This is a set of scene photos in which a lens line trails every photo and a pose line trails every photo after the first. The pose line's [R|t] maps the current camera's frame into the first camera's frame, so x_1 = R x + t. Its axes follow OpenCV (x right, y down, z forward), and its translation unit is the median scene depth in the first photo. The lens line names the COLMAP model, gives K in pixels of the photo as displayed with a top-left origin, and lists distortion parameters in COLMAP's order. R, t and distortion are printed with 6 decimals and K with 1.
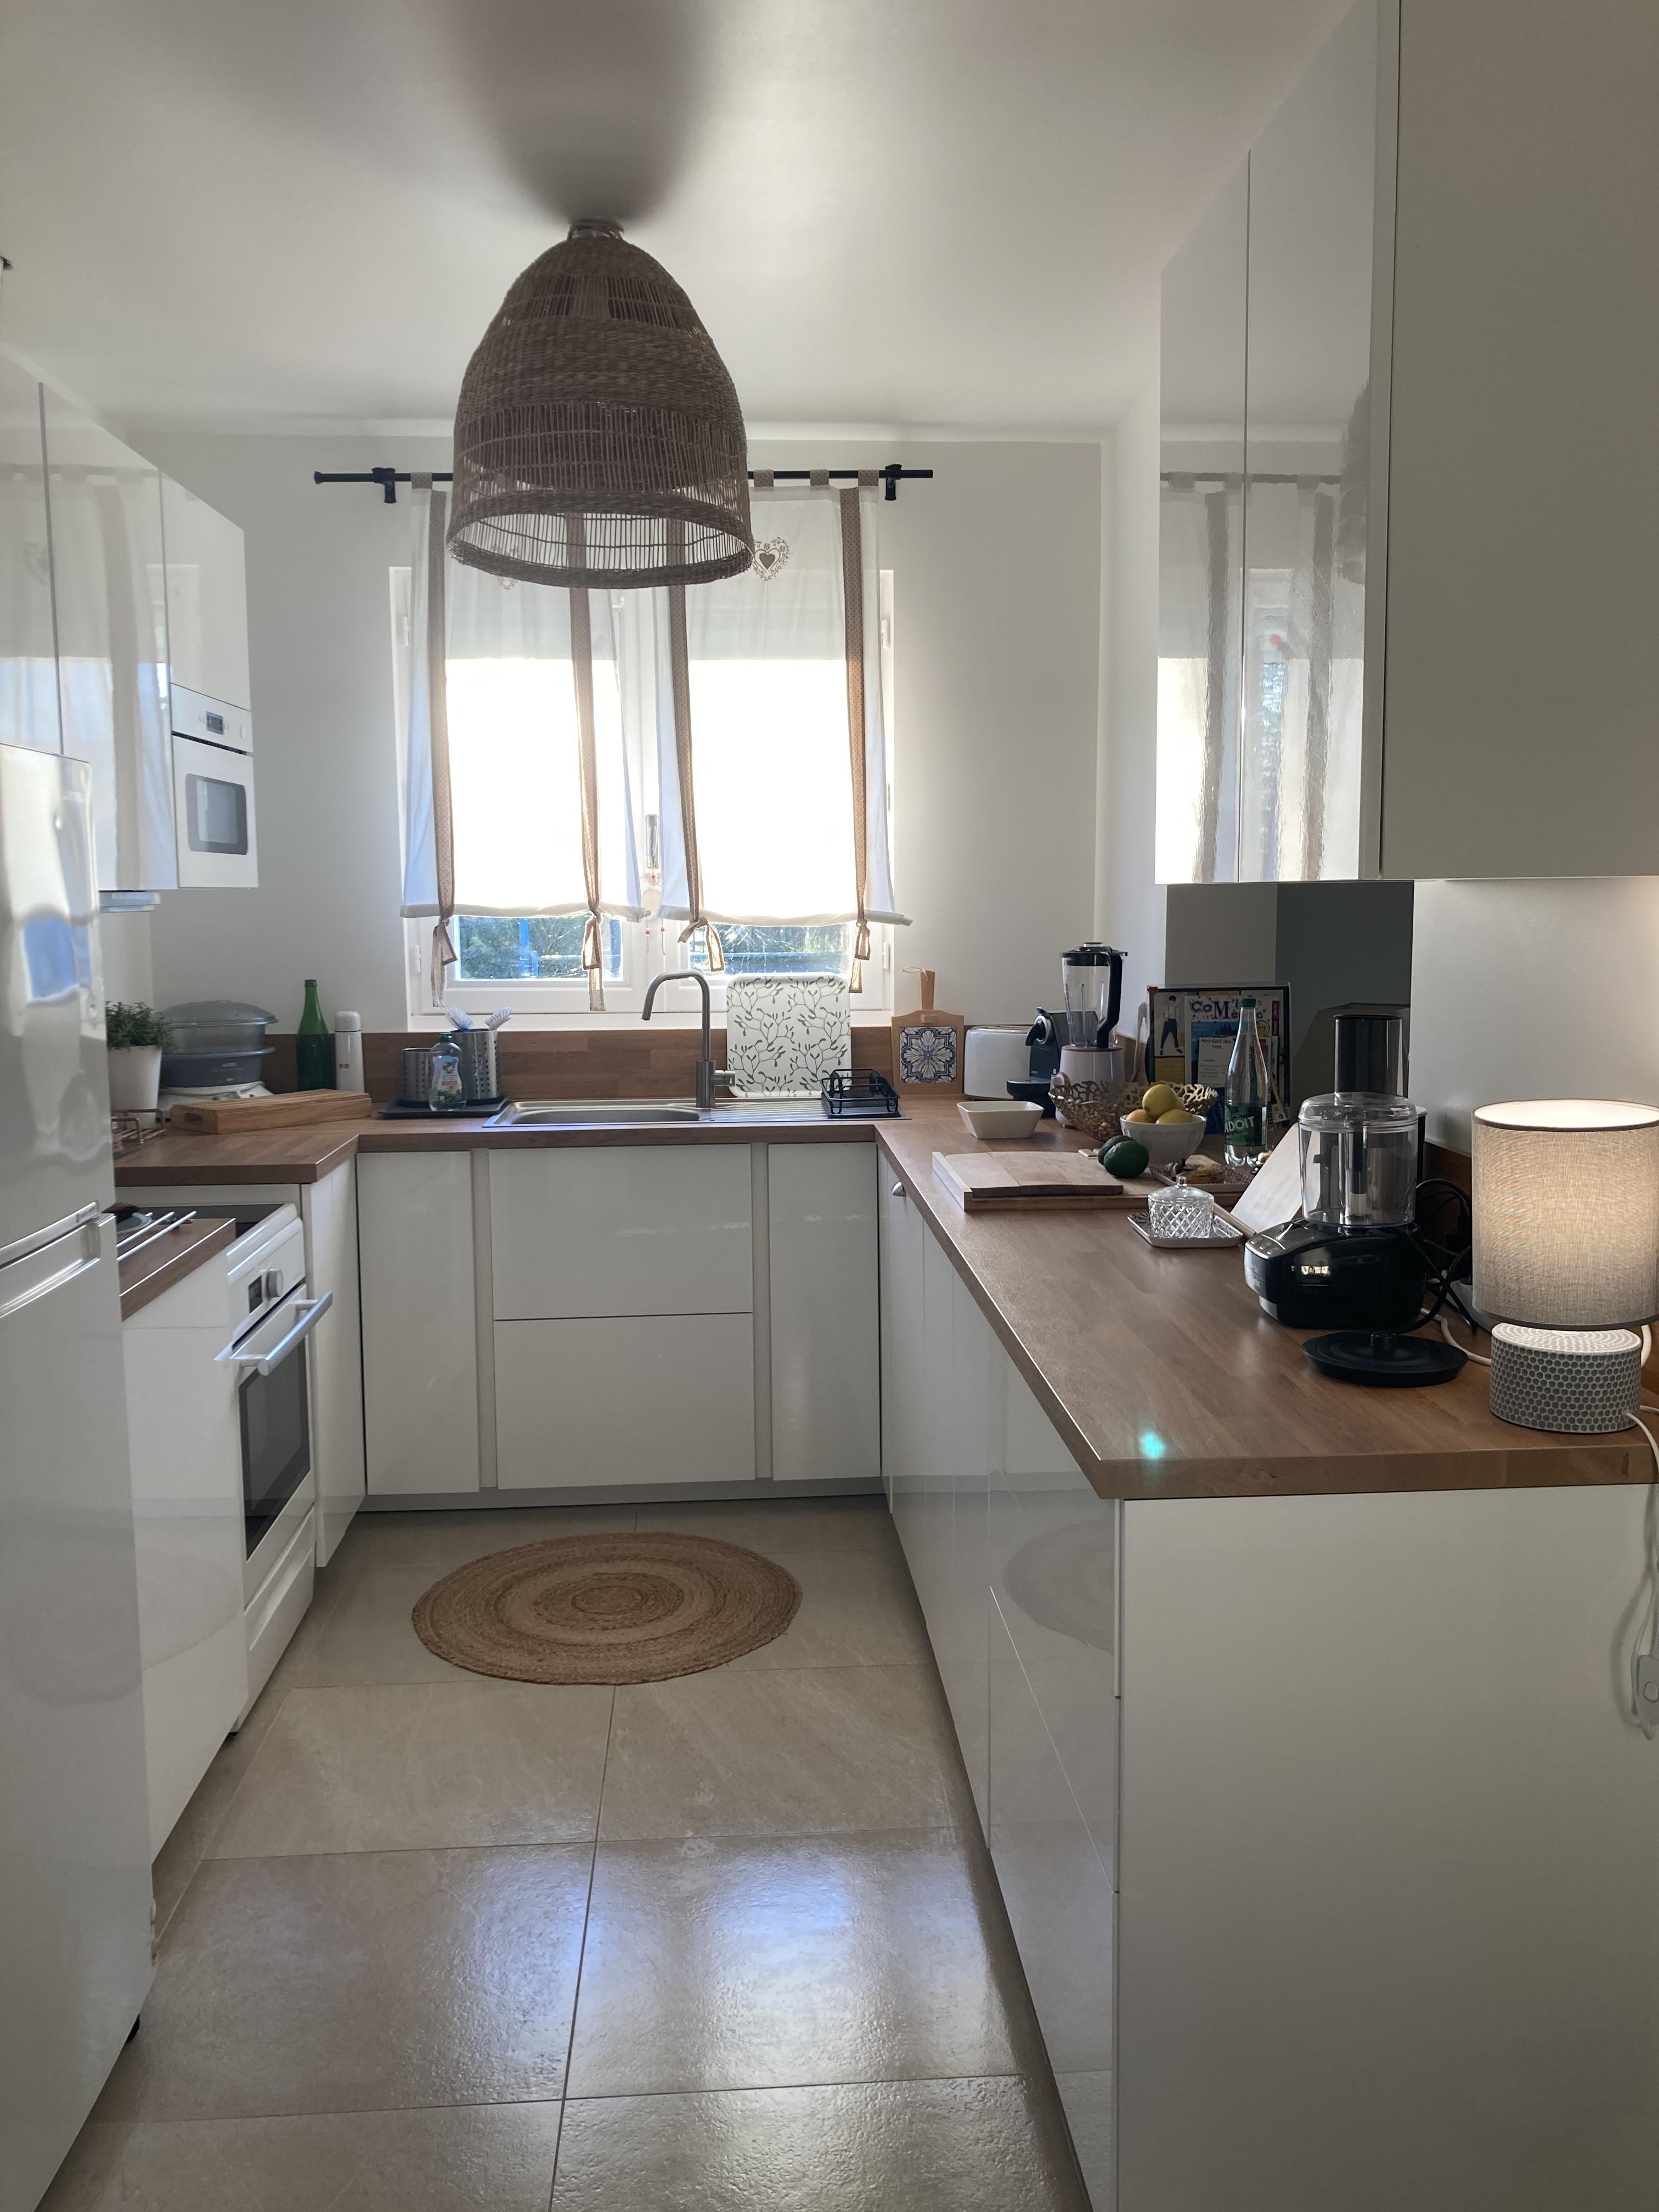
lens RADIAL K [[1795.6, 0, 829.5], [0, 1795.6, 1106.0], [0, 0, 1]] dist [0.177922, -0.534301]
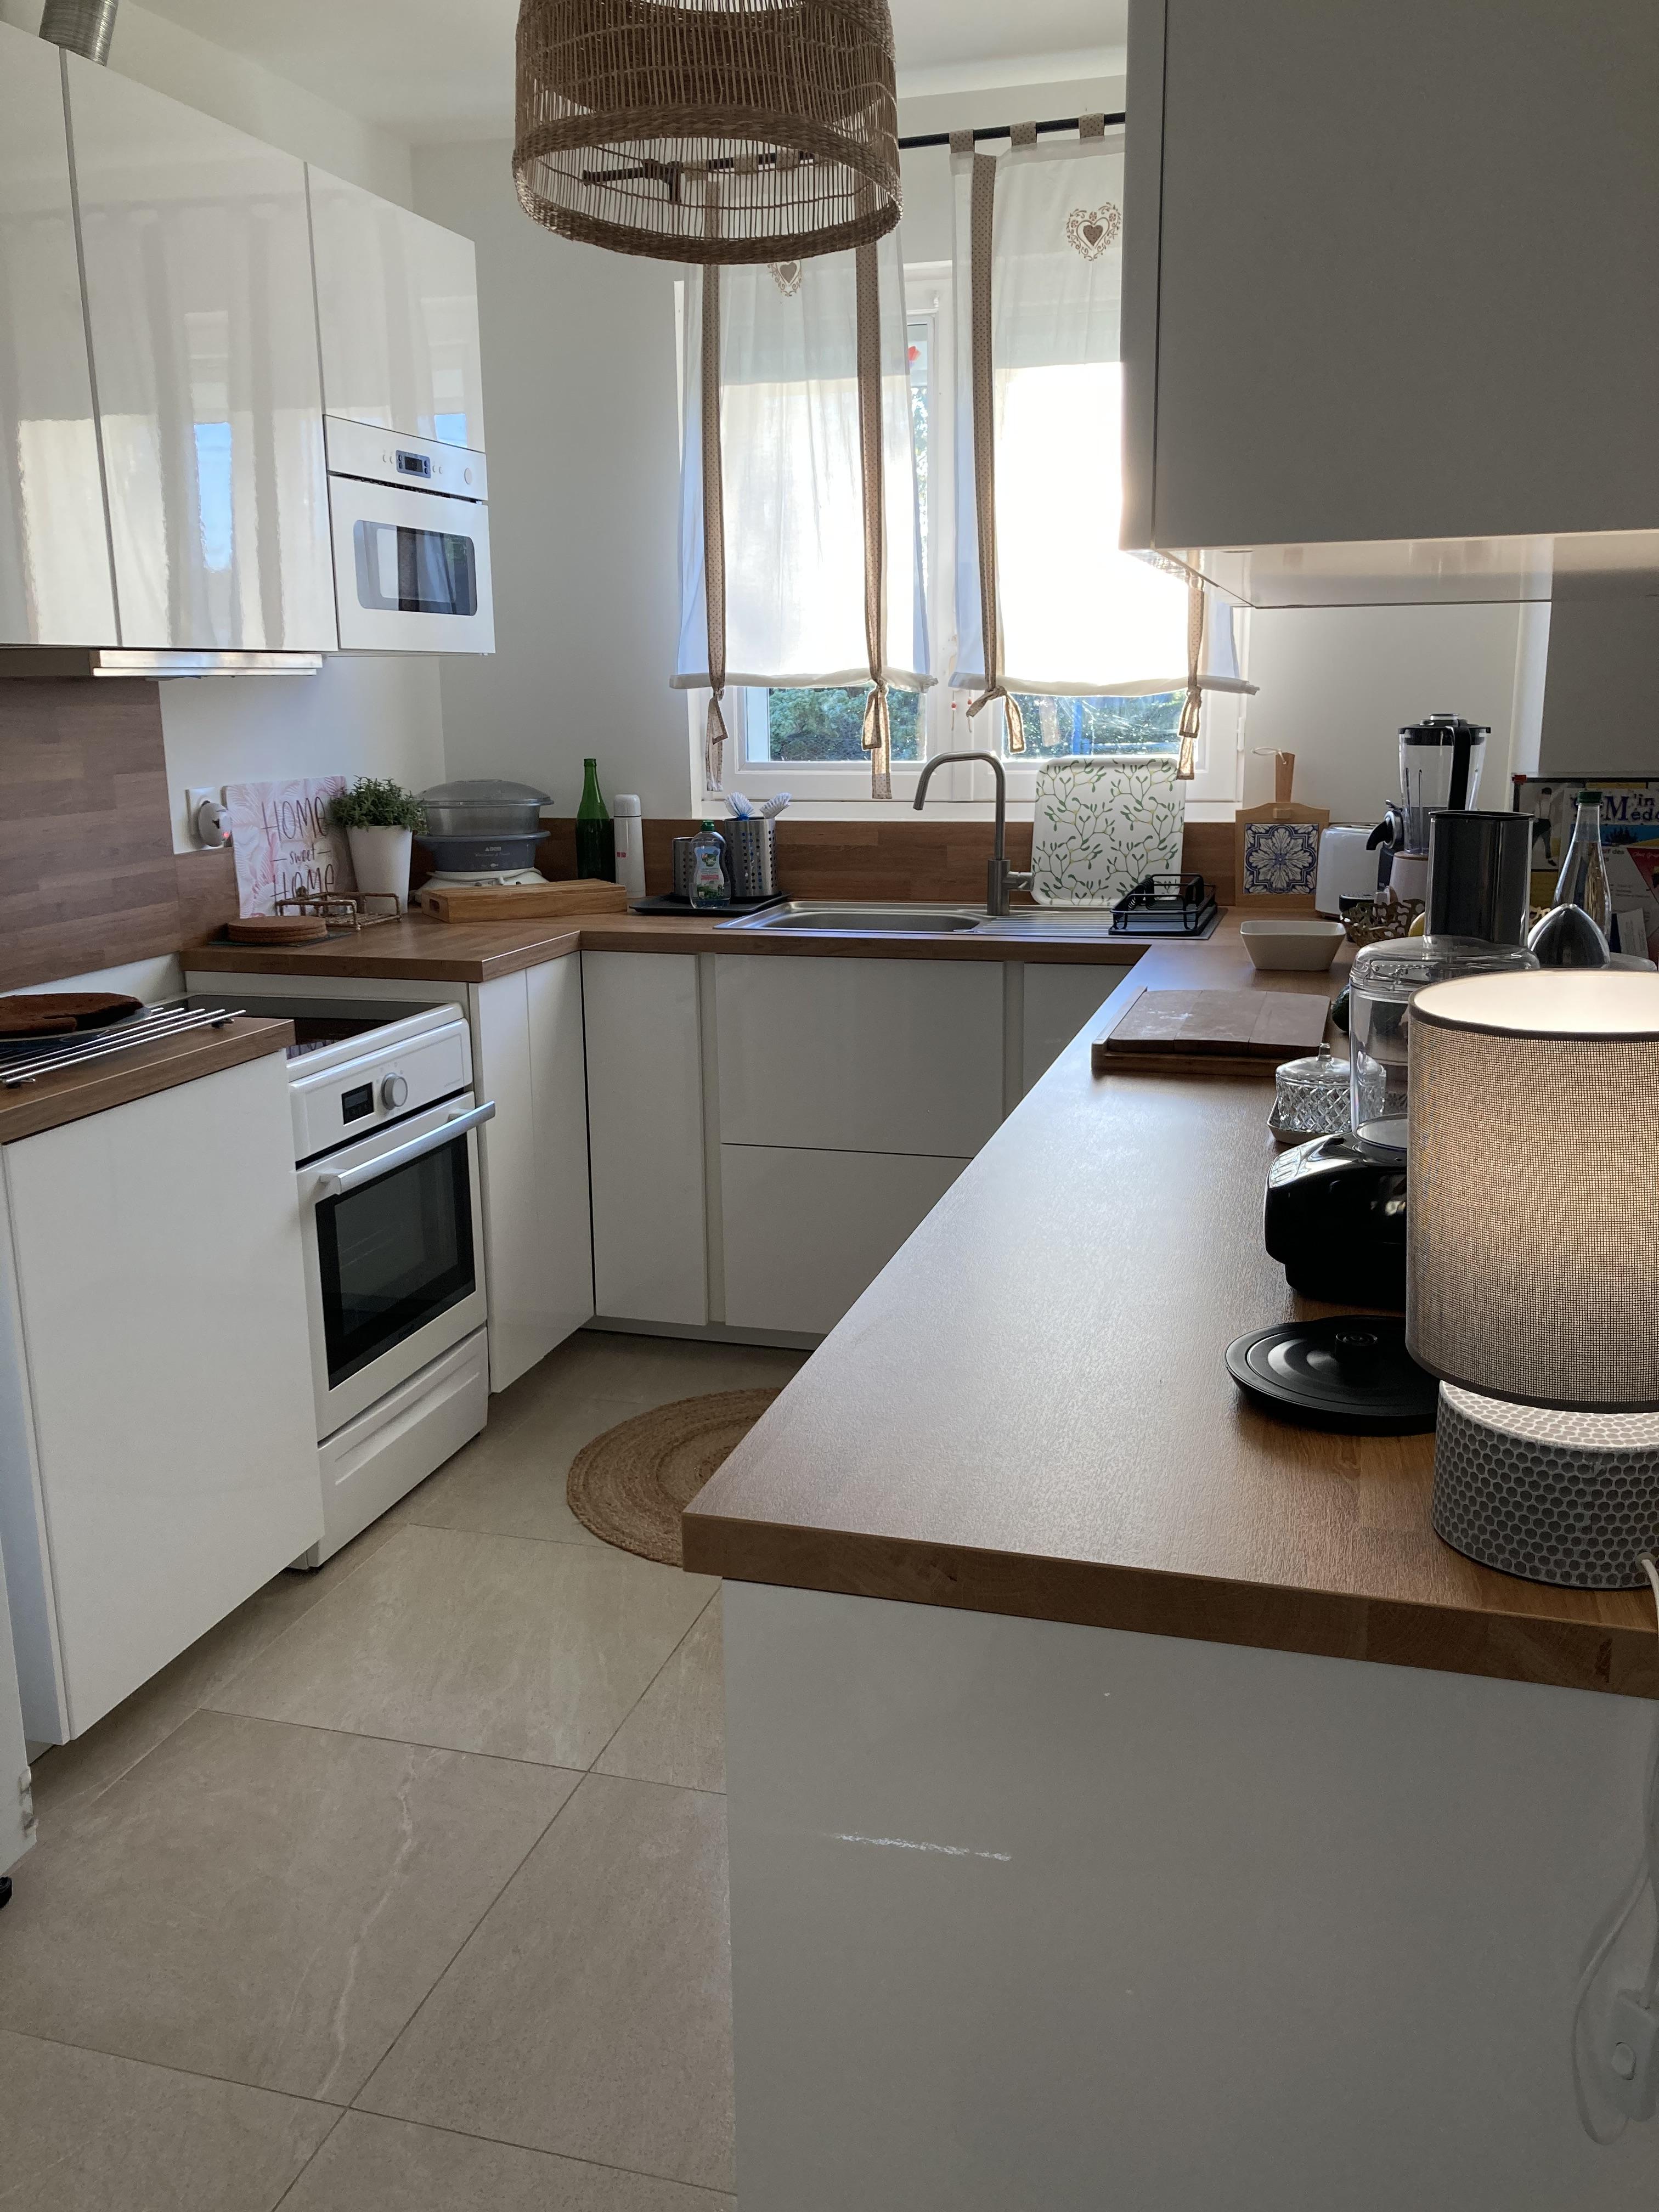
lens RADIAL K [[1795.6, 0, 829.5], [0, 1795.6, 1106.0], [0, 0, 1]] dist [0.177922, -0.534301]
pose [[0.940300, 0.074228, -0.332153, 0.149472], [-0.036146, 0.992188, 0.119403, -0.008732], [0.338421, -0.100268, 0.935637, 0.165361]]
